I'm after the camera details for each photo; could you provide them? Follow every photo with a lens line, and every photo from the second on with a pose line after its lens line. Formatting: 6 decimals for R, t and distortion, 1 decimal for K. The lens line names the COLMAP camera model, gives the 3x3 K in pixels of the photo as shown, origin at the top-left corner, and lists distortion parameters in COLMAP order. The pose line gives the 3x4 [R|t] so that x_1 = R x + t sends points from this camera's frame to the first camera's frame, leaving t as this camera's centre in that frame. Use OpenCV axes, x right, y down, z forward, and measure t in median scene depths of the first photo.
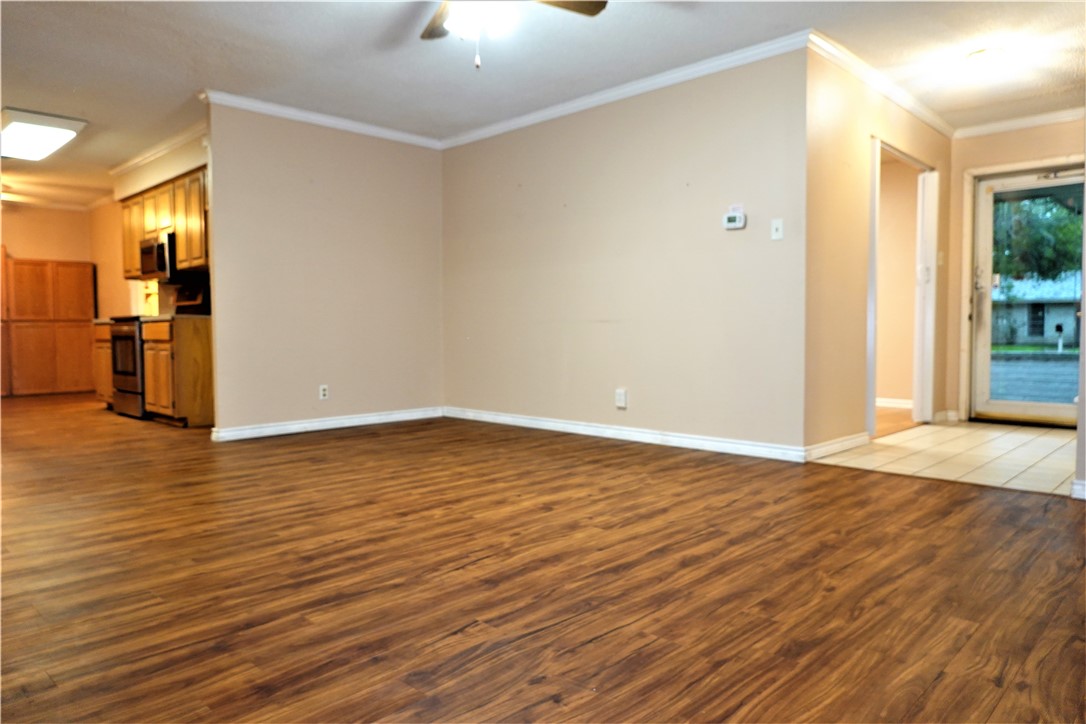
lens RADIAL K [[722.4, 0, 540.4], [0, 722.4, 361.1], [0, 0, 1]] dist [-0.003688, -0.000305]
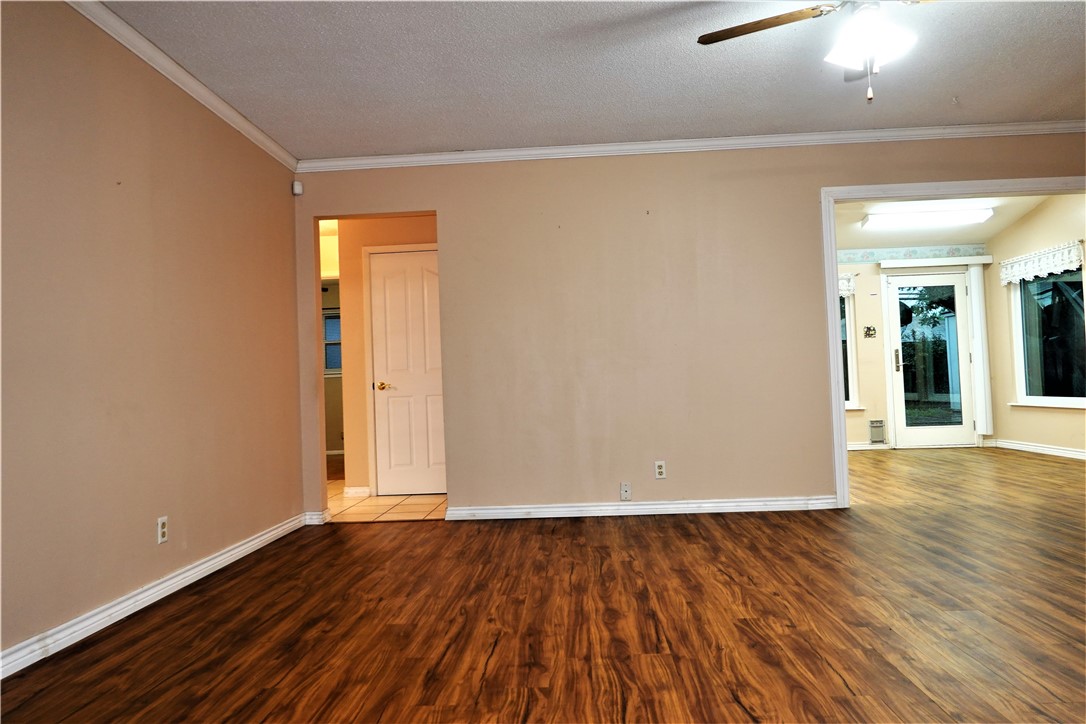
lens RADIAL K [[722.4, 0, 542.7], [0, 722.4, 355.4], [0, 0, 1]] dist [-0.003688, -0.000305]
pose [[-0.750444, 0.005431, -0.660912, 1.072106], [0.013399, 0.999886, -0.006998, -0.119879], [0.660798, -0.014107, -0.750431, 1.857122]]
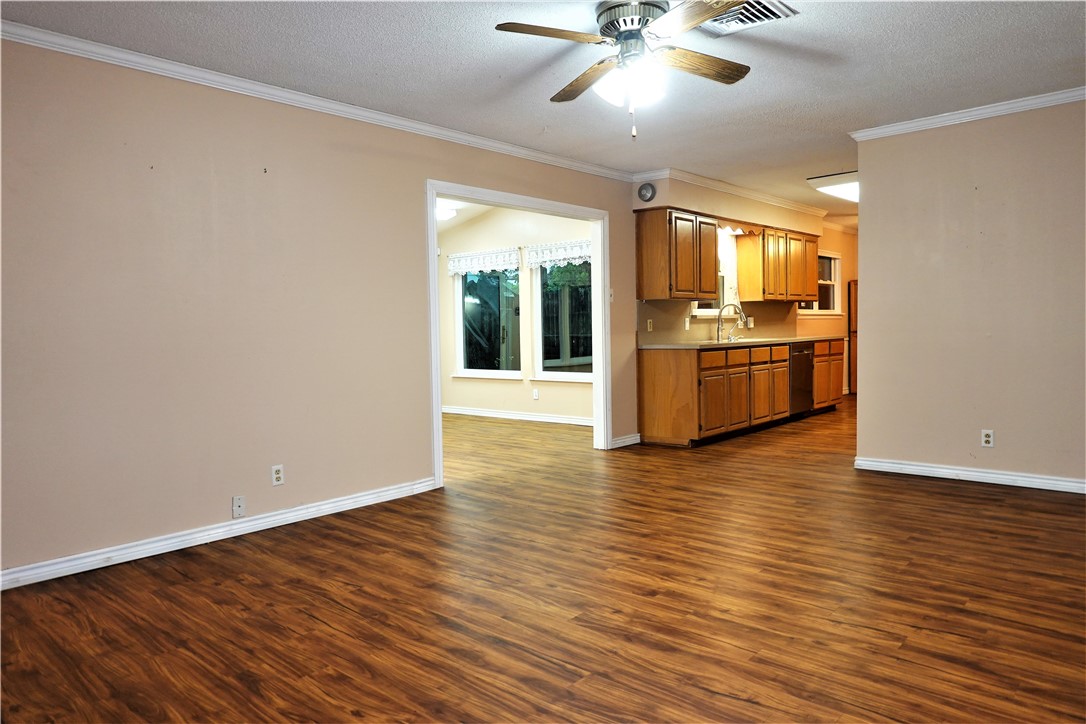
lens RADIAL K [[722.4, 0, 545.3], [0, 722.4, 361.3], [0, 0, 1]] dist [-0.003688, -0.000305]
pose [[0.040815, 0.052985, -0.997761, 1.244065], [-0.022991, 0.998378, 0.052077, -0.189405], [0.998902, 0.020814, 0.041967, 1.113699]]
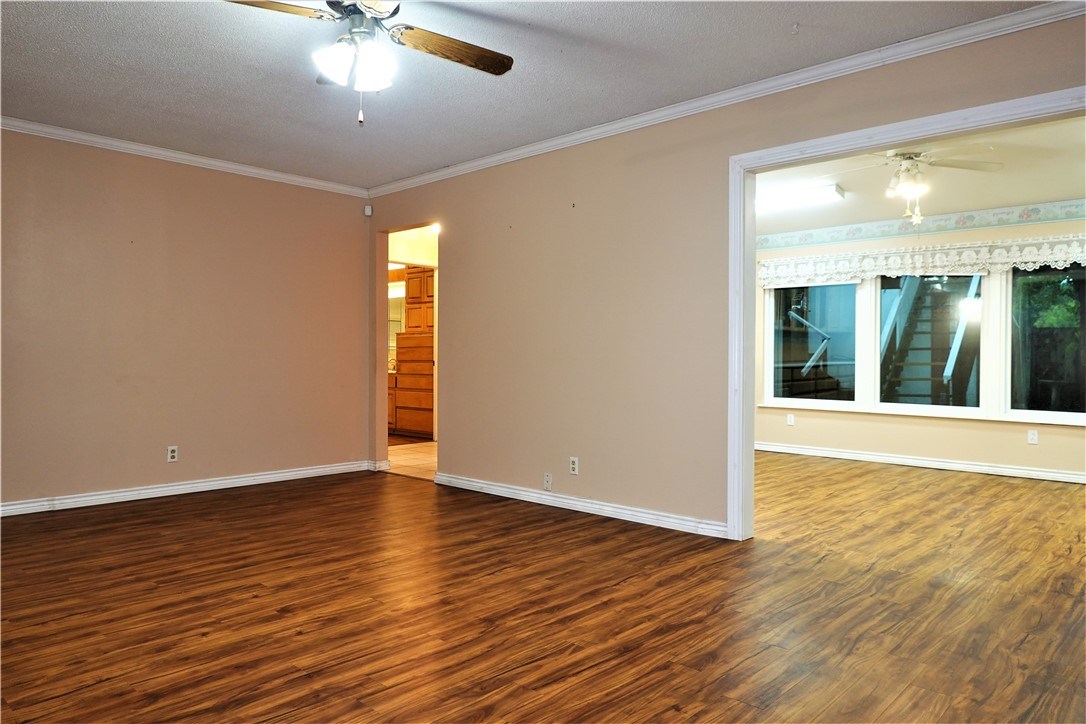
lens RADIAL K [[722.4, 0, 554.5], [0, 722.4, 333.7], [0, 0, 1]] dist [-0.003688, -0.000305]
pose [[-0.999436, -0.003219, -0.033423, -0.399902], [-0.003652, 0.999910, 0.012925, -0.208109], [0.033378, 0.013039, -0.999358, 2.589243]]
